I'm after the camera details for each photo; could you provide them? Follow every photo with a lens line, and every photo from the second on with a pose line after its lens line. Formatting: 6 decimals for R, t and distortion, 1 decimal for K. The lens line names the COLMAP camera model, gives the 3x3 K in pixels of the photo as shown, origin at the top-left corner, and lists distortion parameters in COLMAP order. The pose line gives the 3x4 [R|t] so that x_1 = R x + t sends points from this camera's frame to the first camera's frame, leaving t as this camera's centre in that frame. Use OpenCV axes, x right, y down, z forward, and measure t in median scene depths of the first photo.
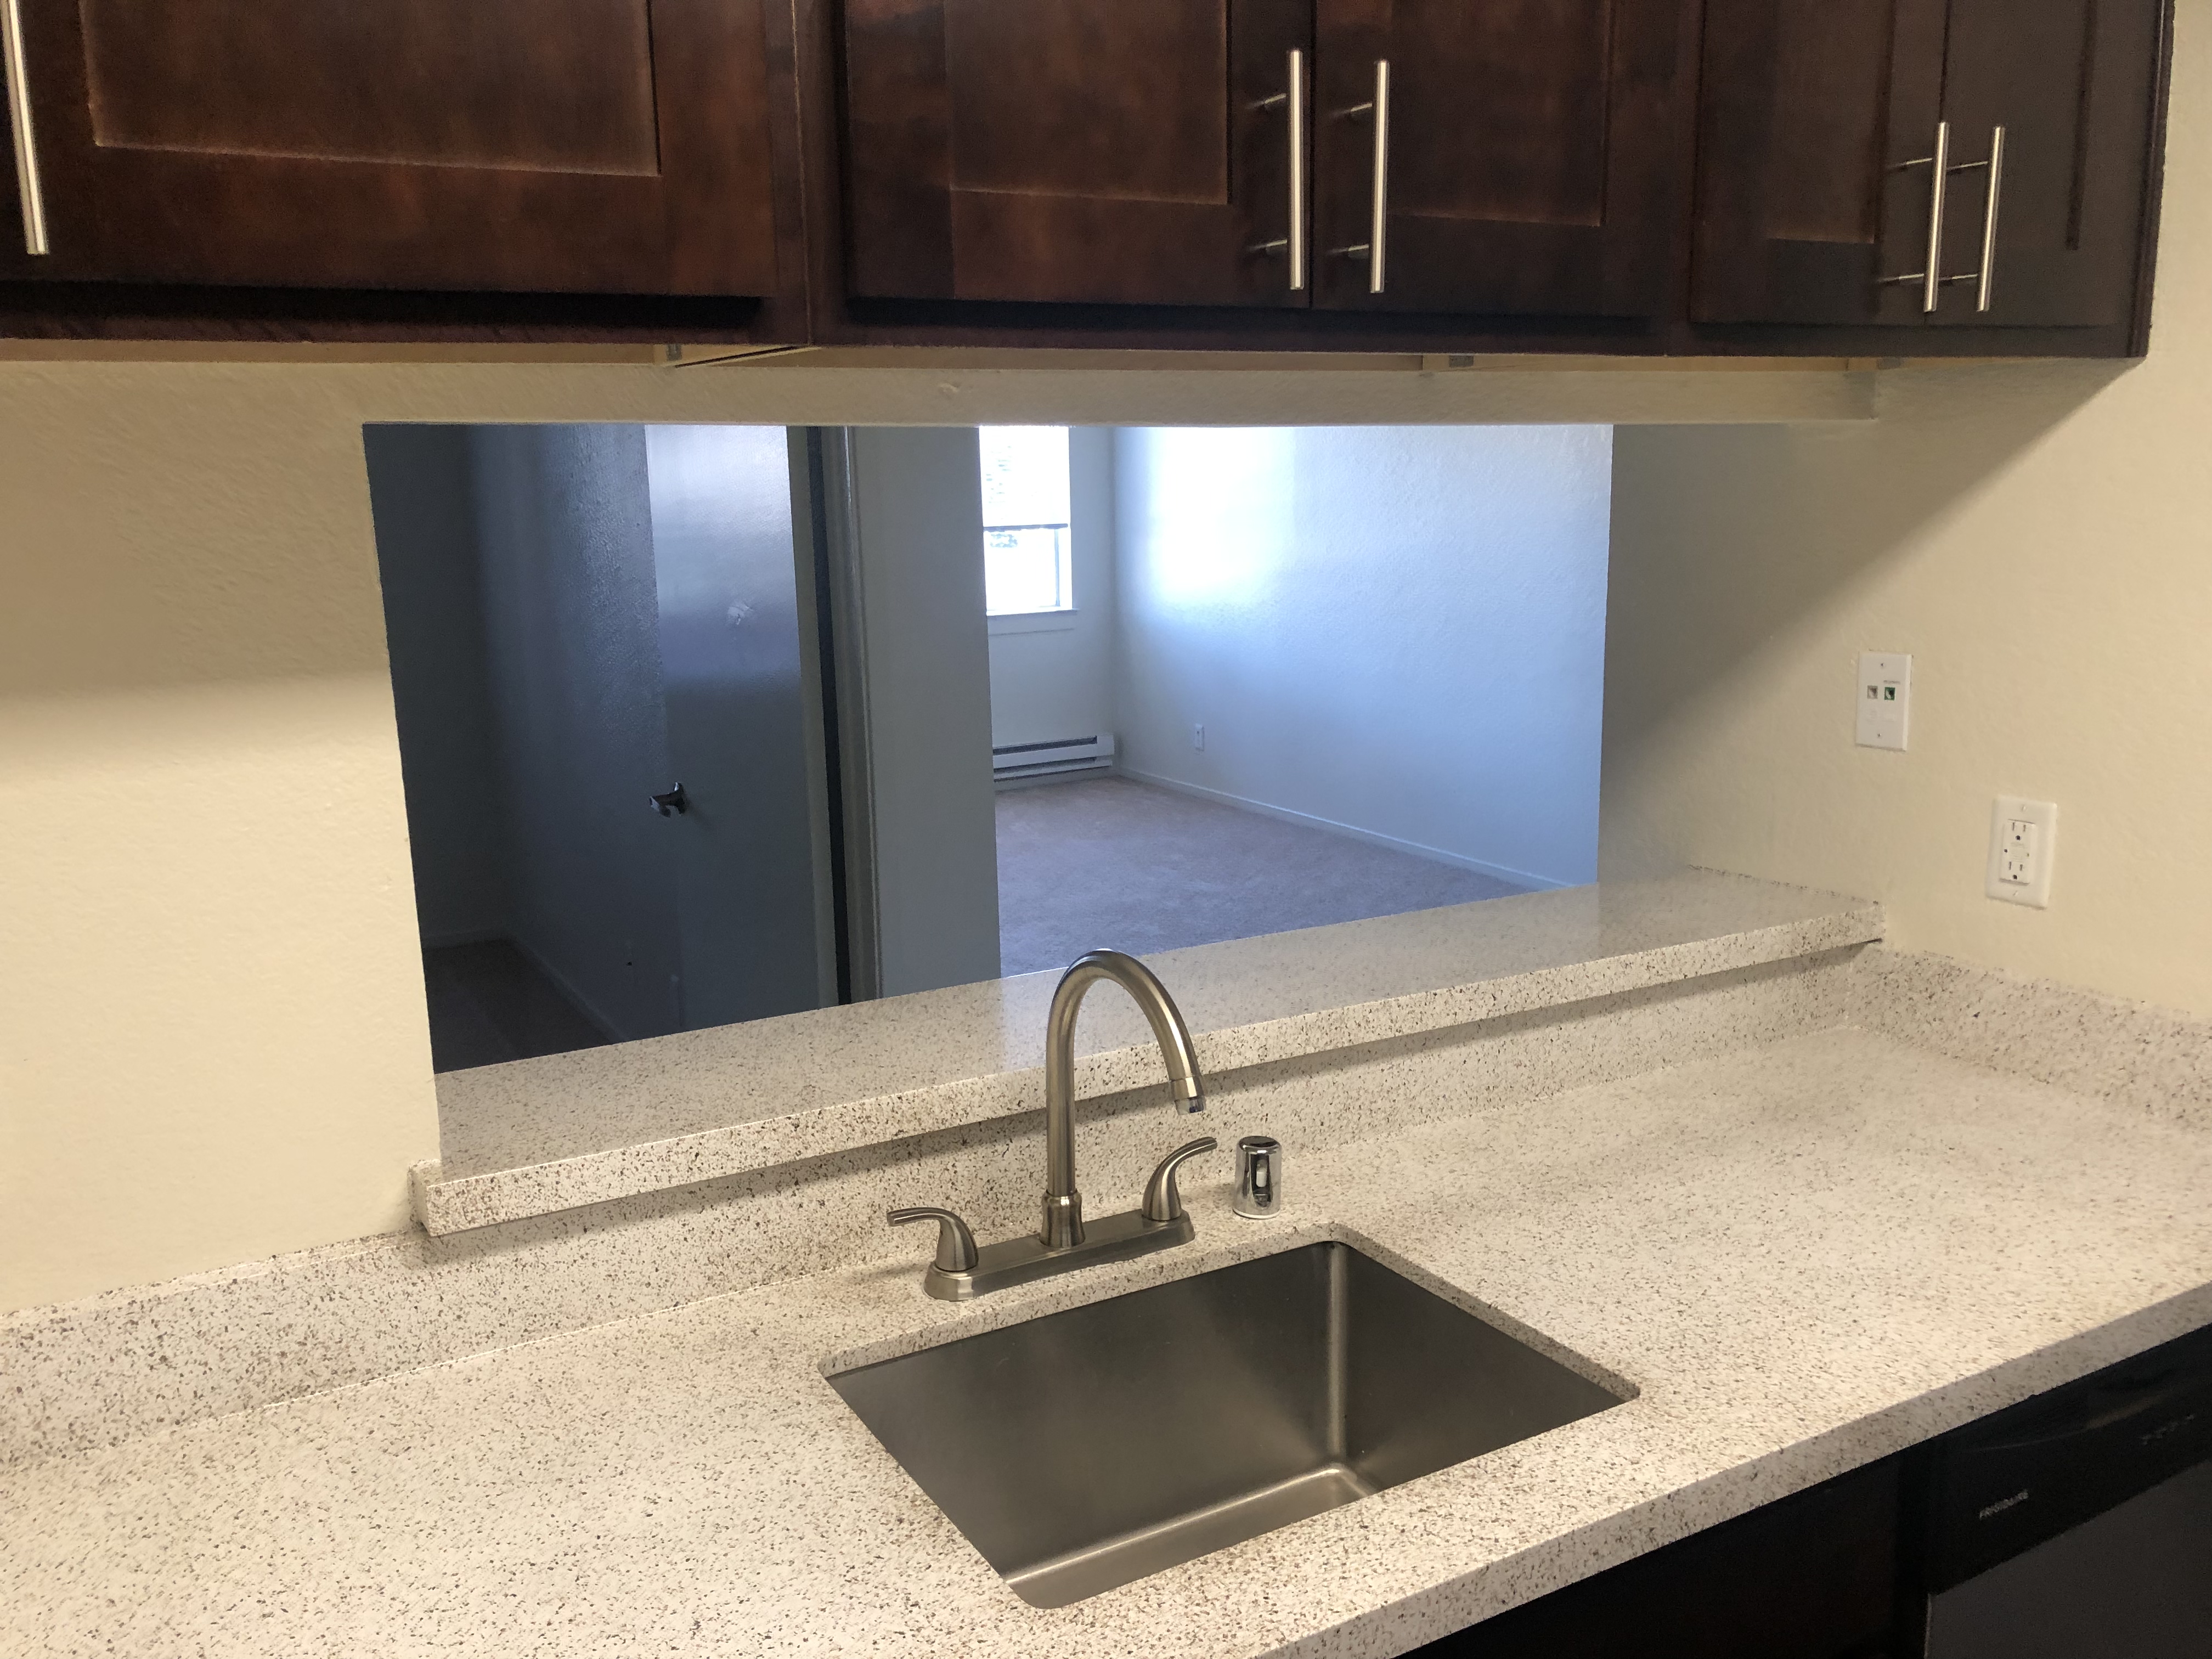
lens RADIAL K [[1801.5, 0, 1103.3], [0, 1801.5, 820.4], [0, 0, 1]] dist [0.011209, -0.019712]
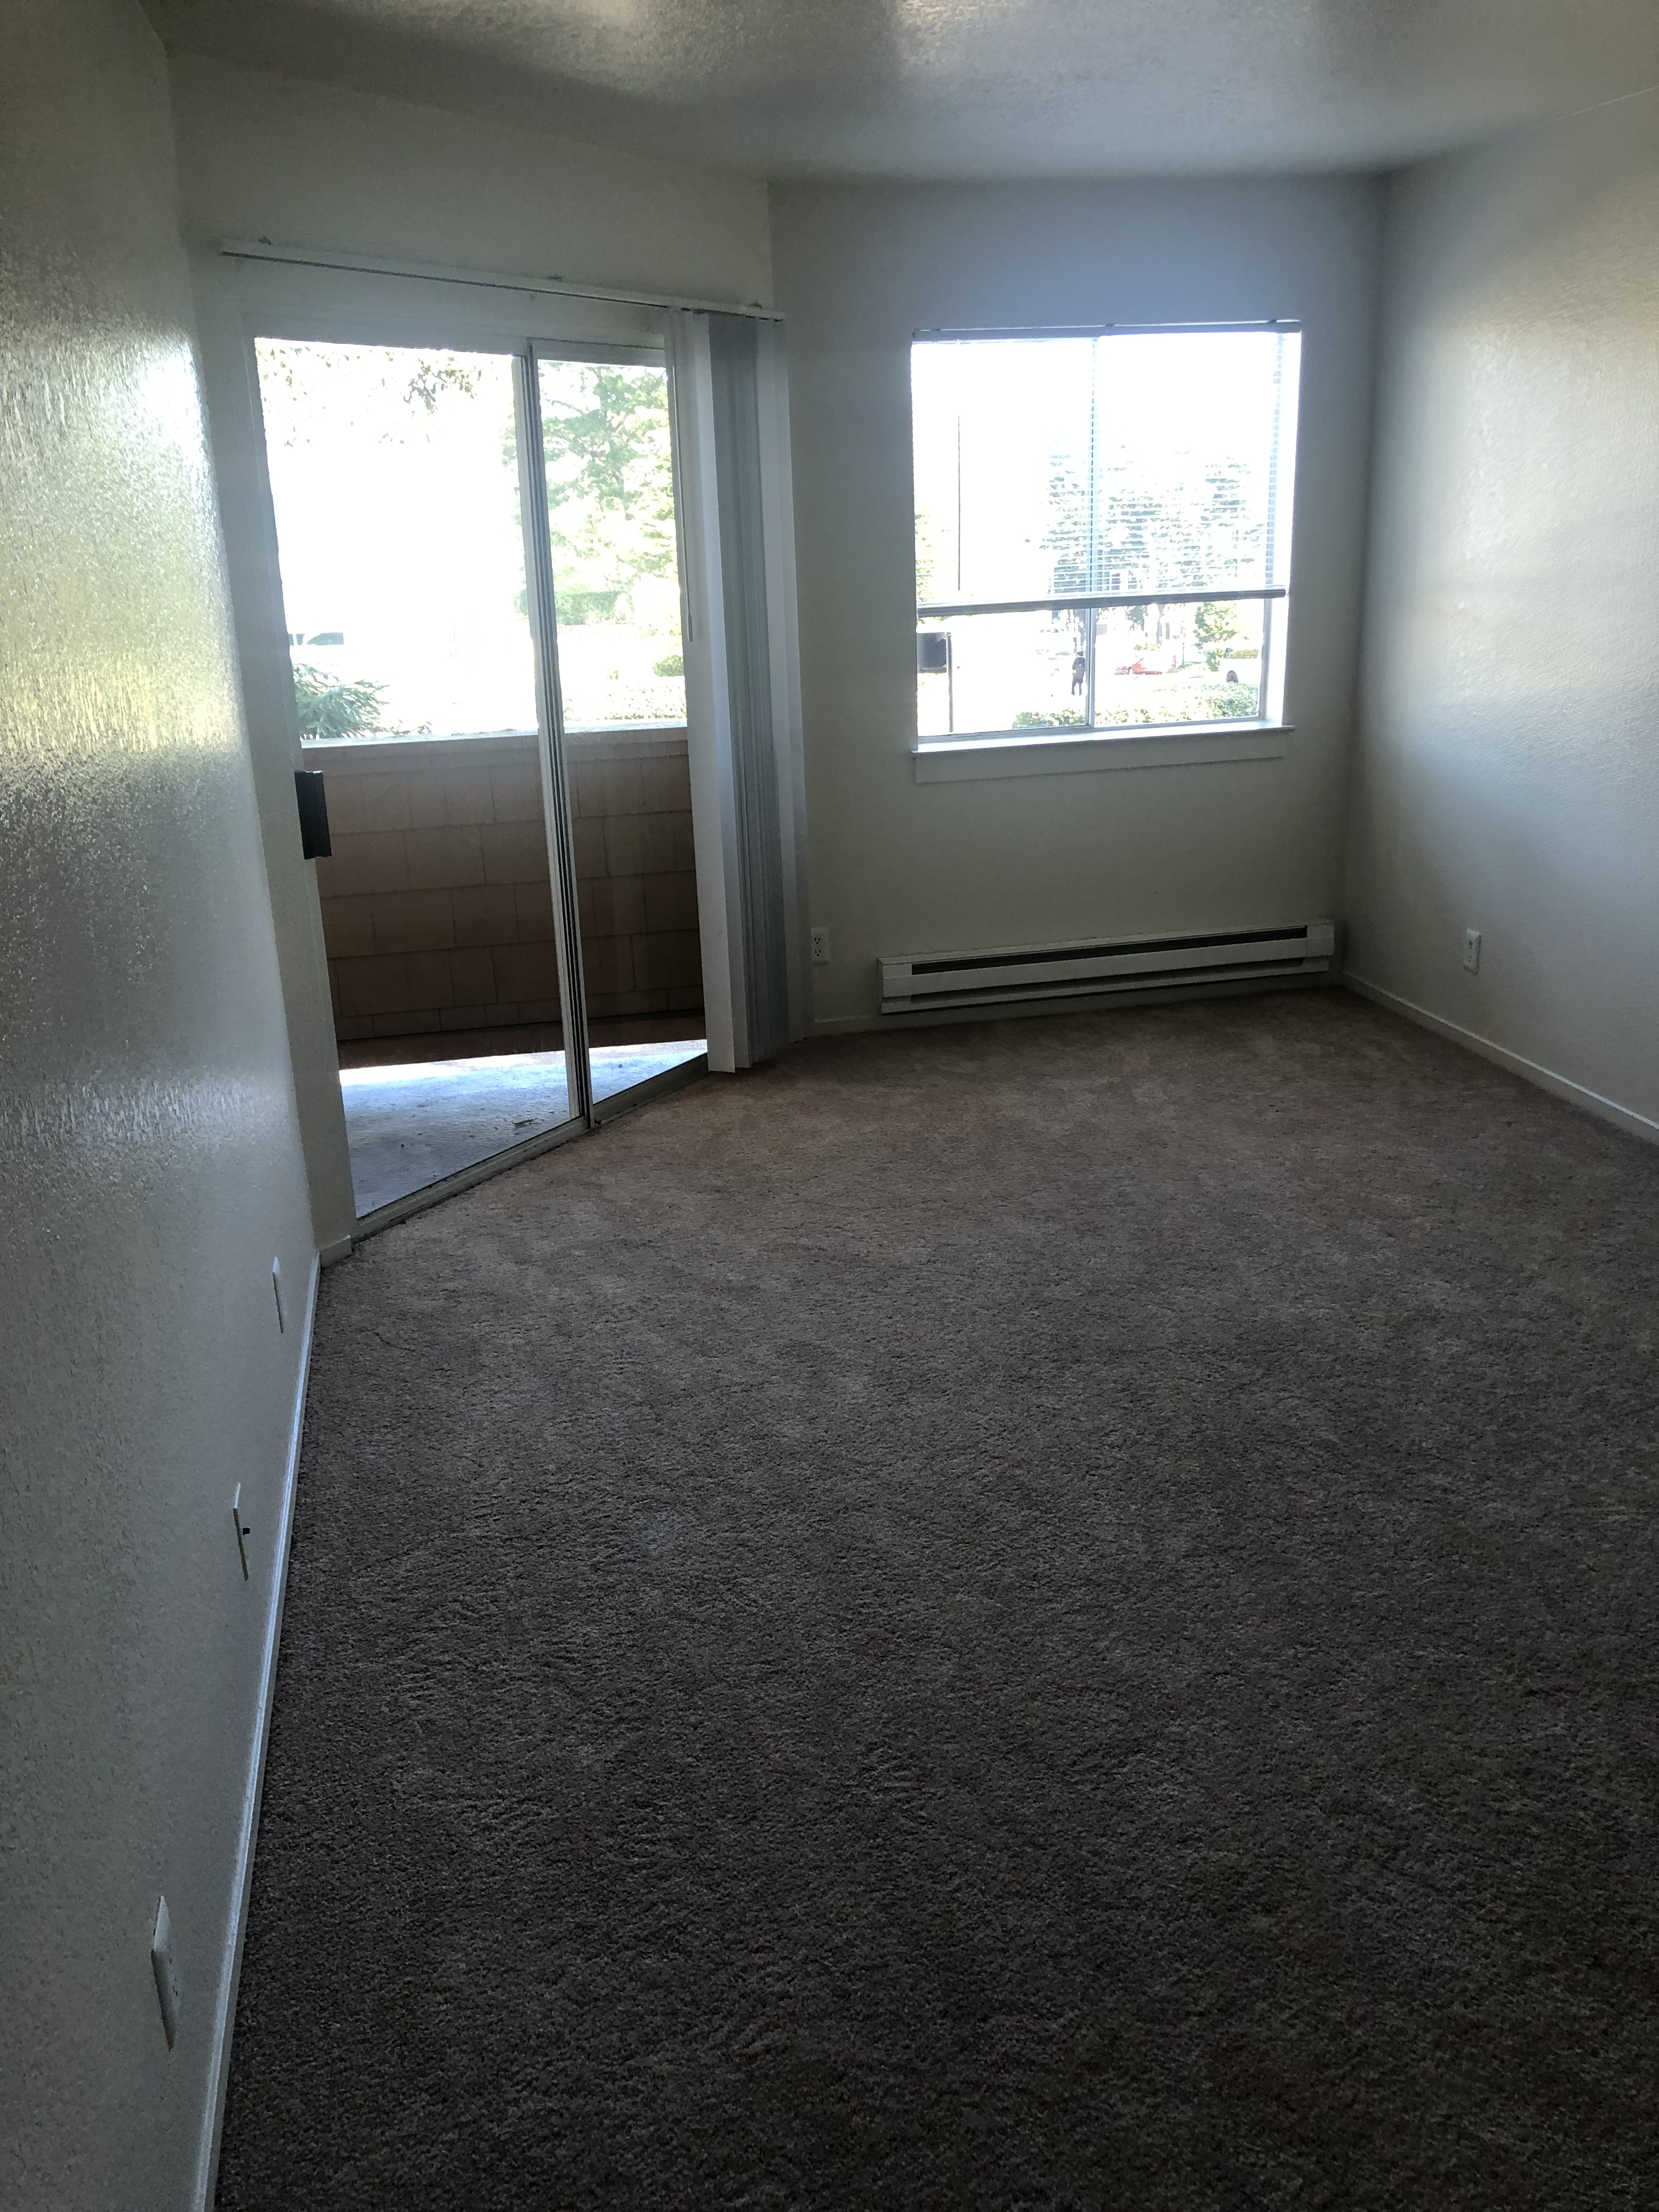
lens RADIAL K [[1801.5, 0, 841.6], [0, 1801.5, 1115.6], [0, 0, 1]] dist [0.011209, -0.019712]
pose [[0.956684, 0.081625, -0.279450, 0.034587], [-0.046754, 0.990508, 0.129259, -0.082782], [0.287349, -0.110595, 0.951420, 0.487043]]
